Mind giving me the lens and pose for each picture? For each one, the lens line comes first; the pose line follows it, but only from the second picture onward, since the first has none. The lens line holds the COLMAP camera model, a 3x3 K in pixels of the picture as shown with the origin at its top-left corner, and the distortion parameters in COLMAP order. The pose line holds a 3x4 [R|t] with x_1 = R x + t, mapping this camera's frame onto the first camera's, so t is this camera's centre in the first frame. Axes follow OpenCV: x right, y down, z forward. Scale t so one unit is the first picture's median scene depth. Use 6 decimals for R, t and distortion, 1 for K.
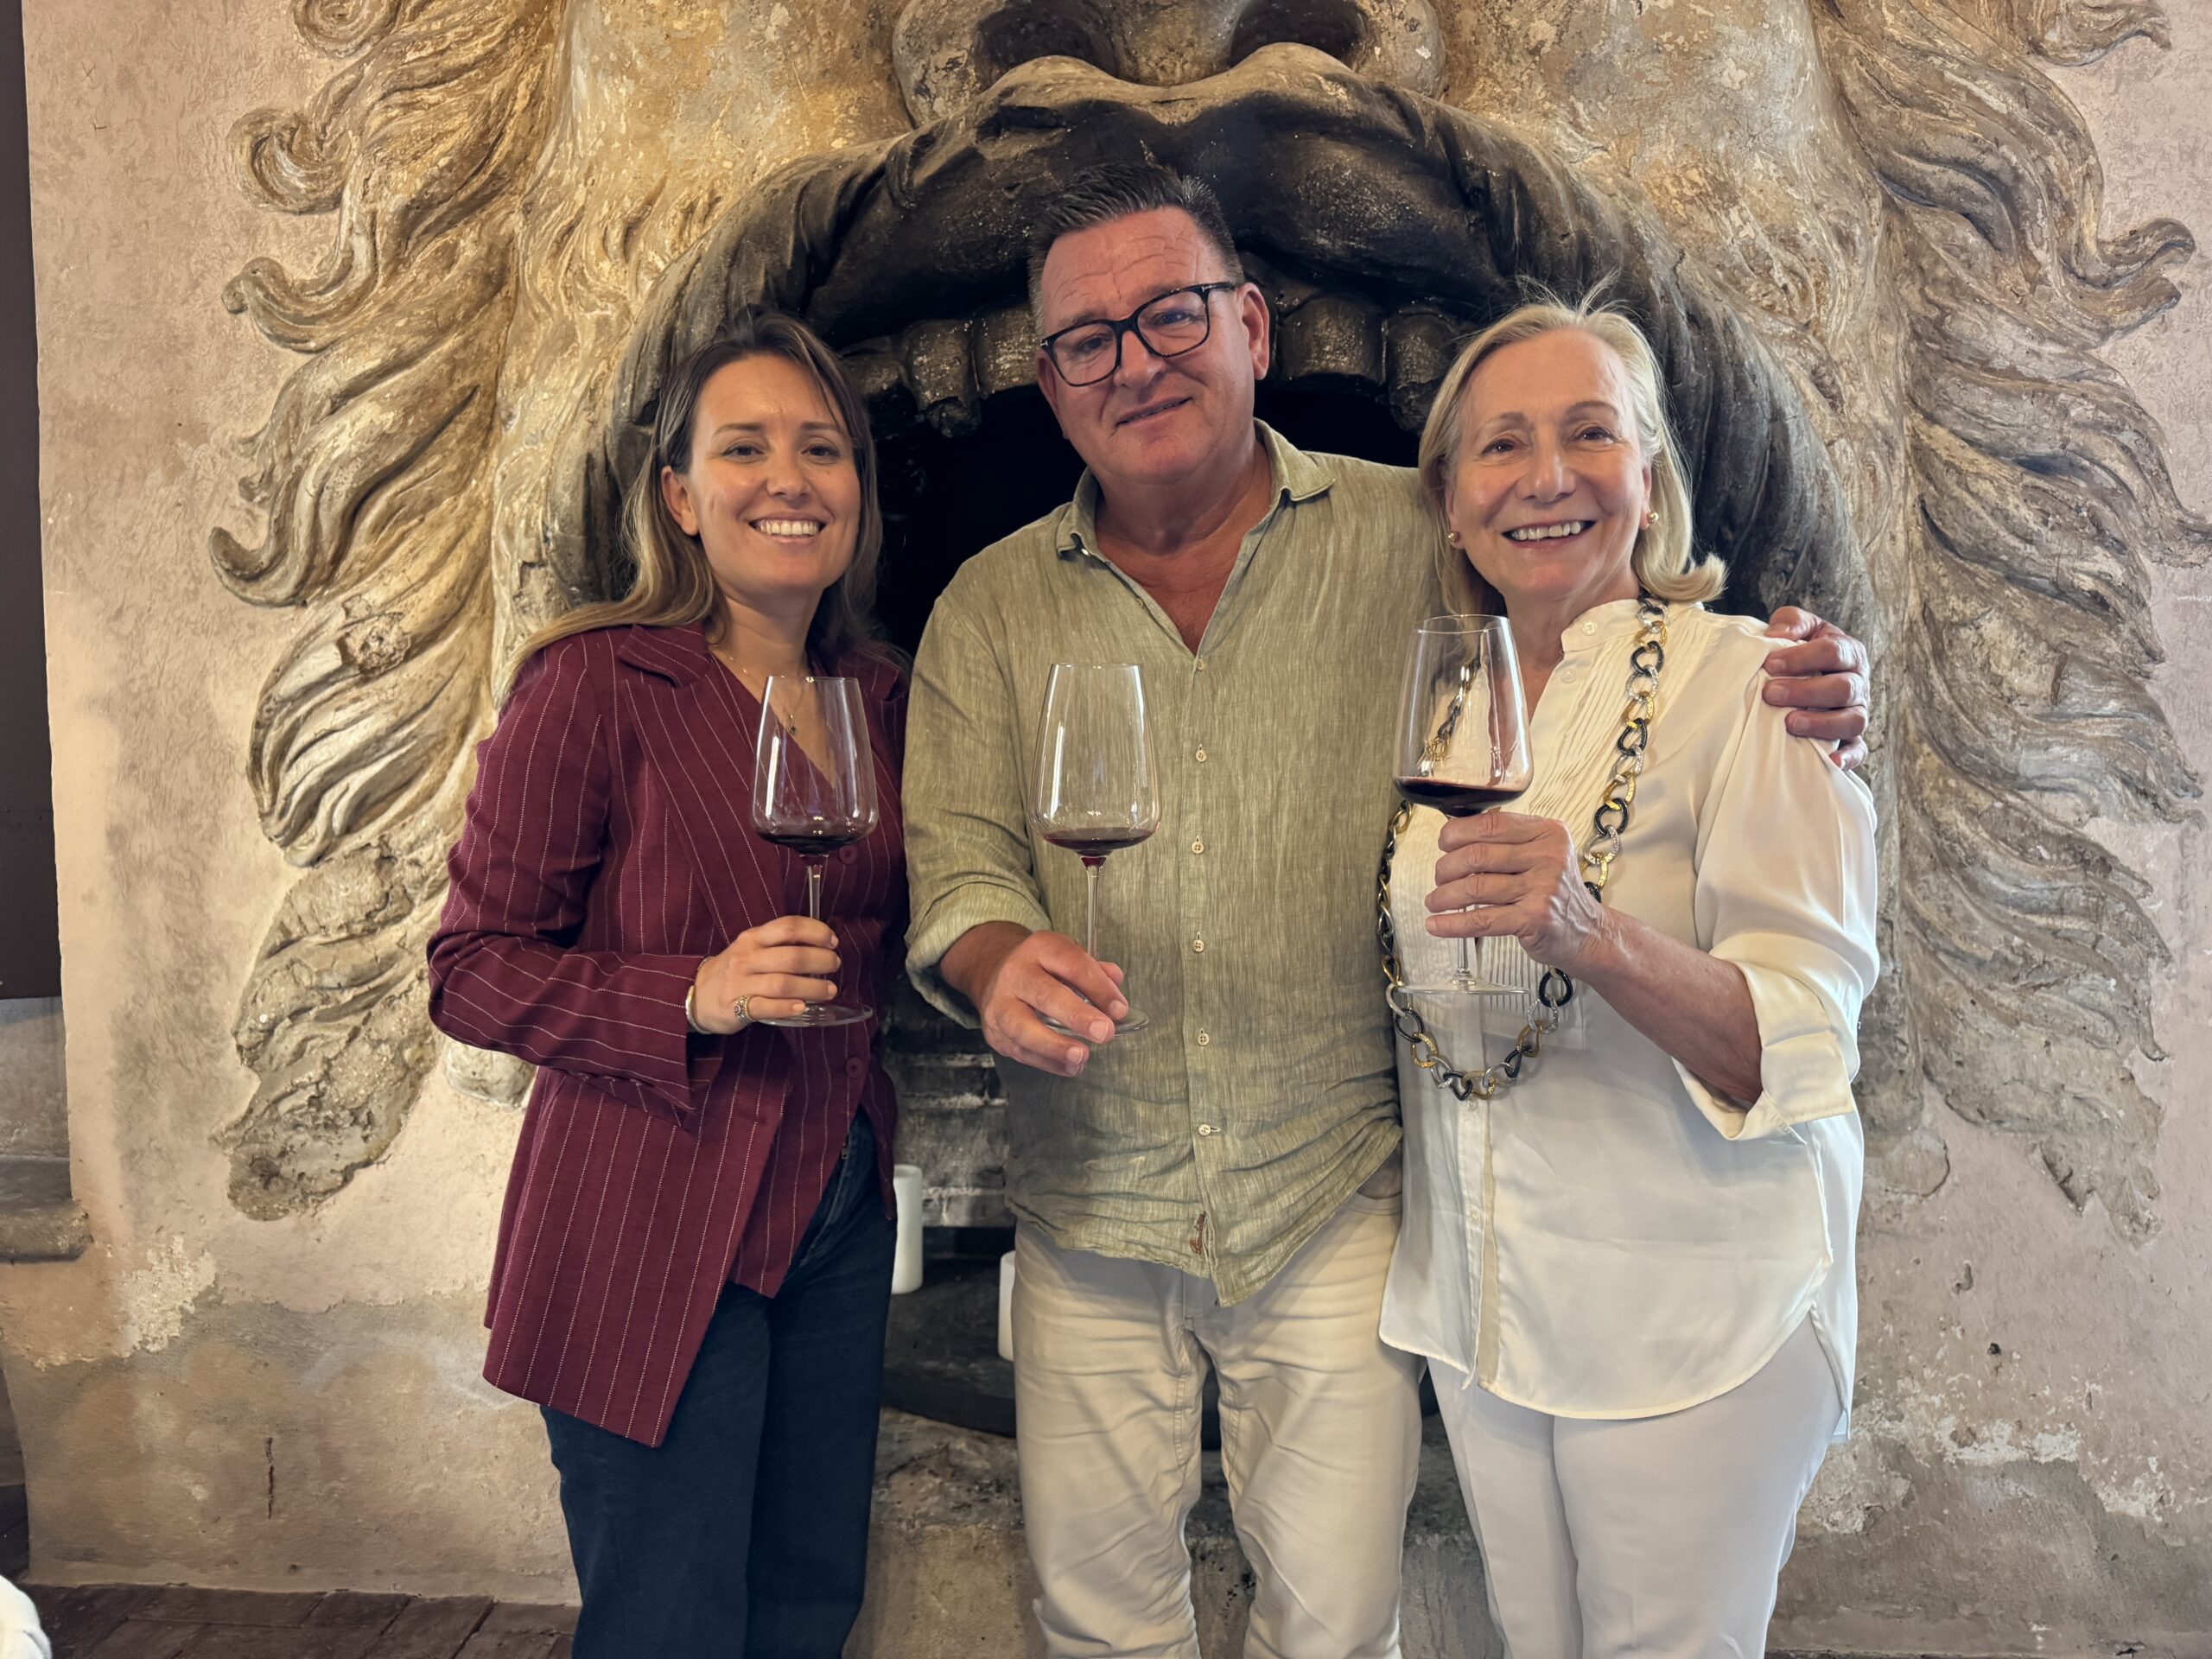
lens RADIAL K [[1573.6, 0, 1119.9], [0, 1573.6, 810.2], [0, 0, 1]] dist [-0.028072, 0.000742]
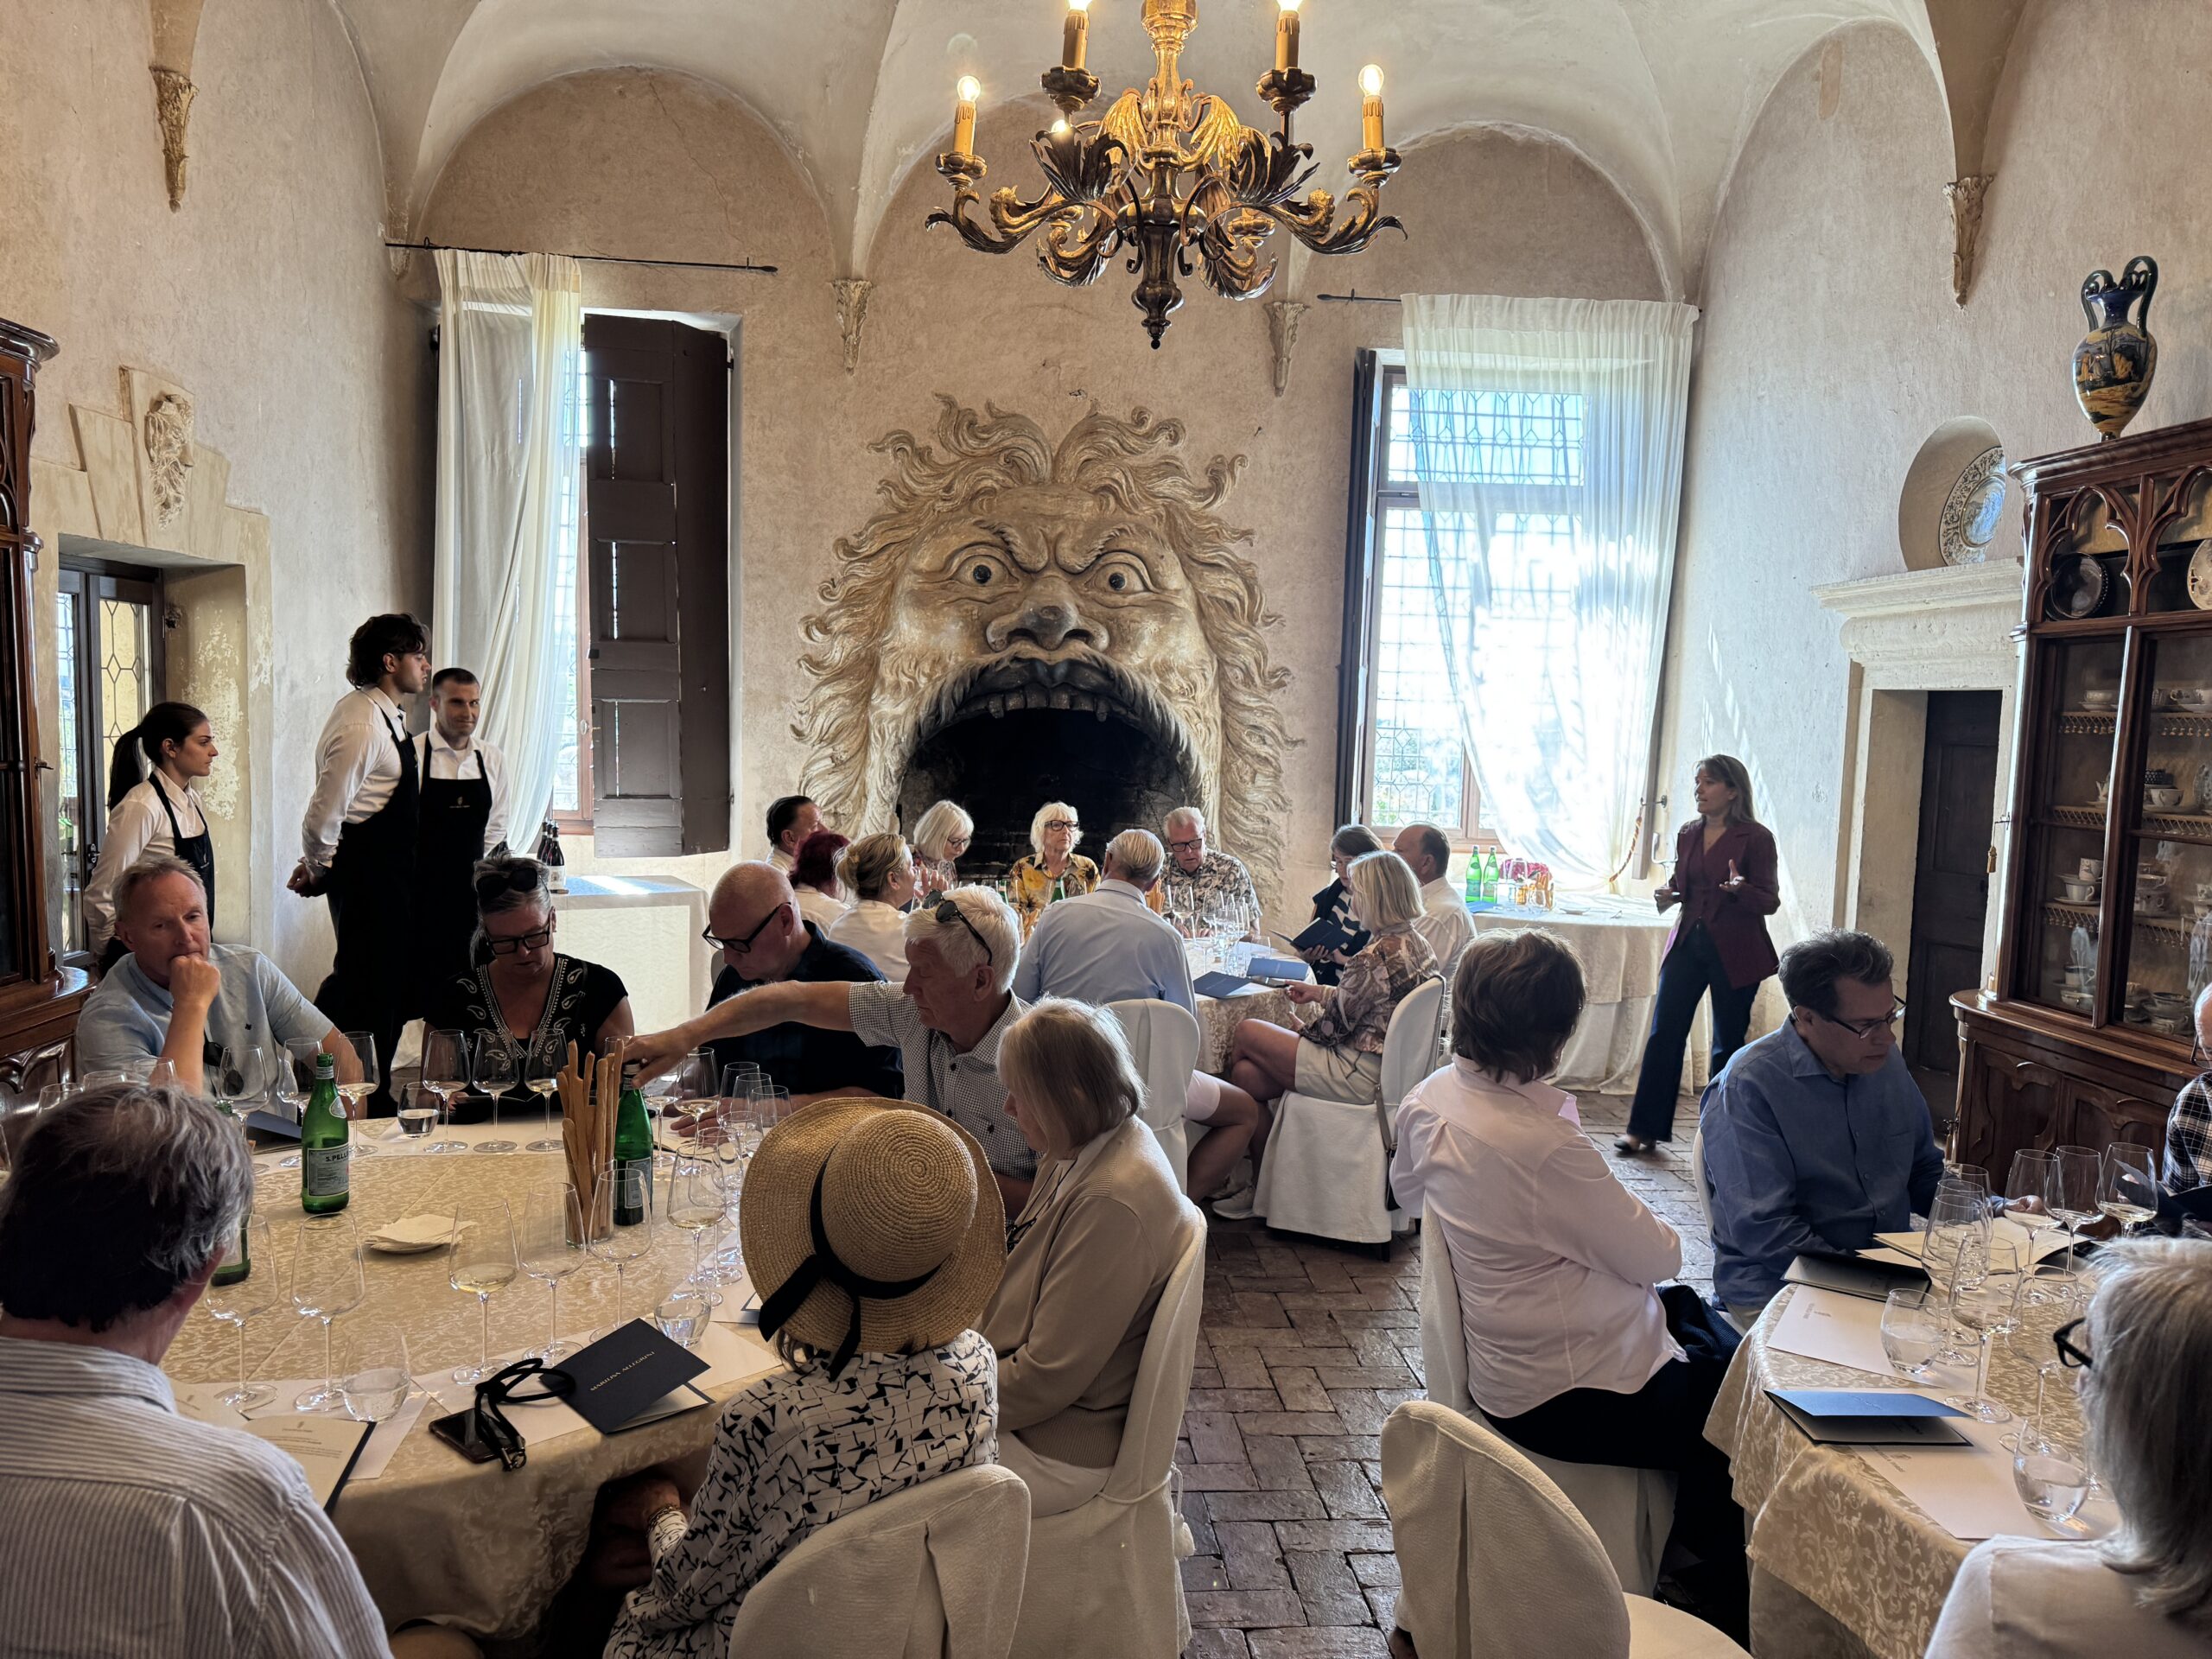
lens RADIAL K [[1573.6, 0, 1103.2], [0, 1573.6, 836.4], [0, 0, 1]] dist [-0.028072, 0.000742]
pose [[0.990836, 0.016841, 0.134016, -0.411861], [-0.022233, 0.998998, 0.038840, -0.089904], [-0.133228, -0.041463, 0.990218, -3.533378]]
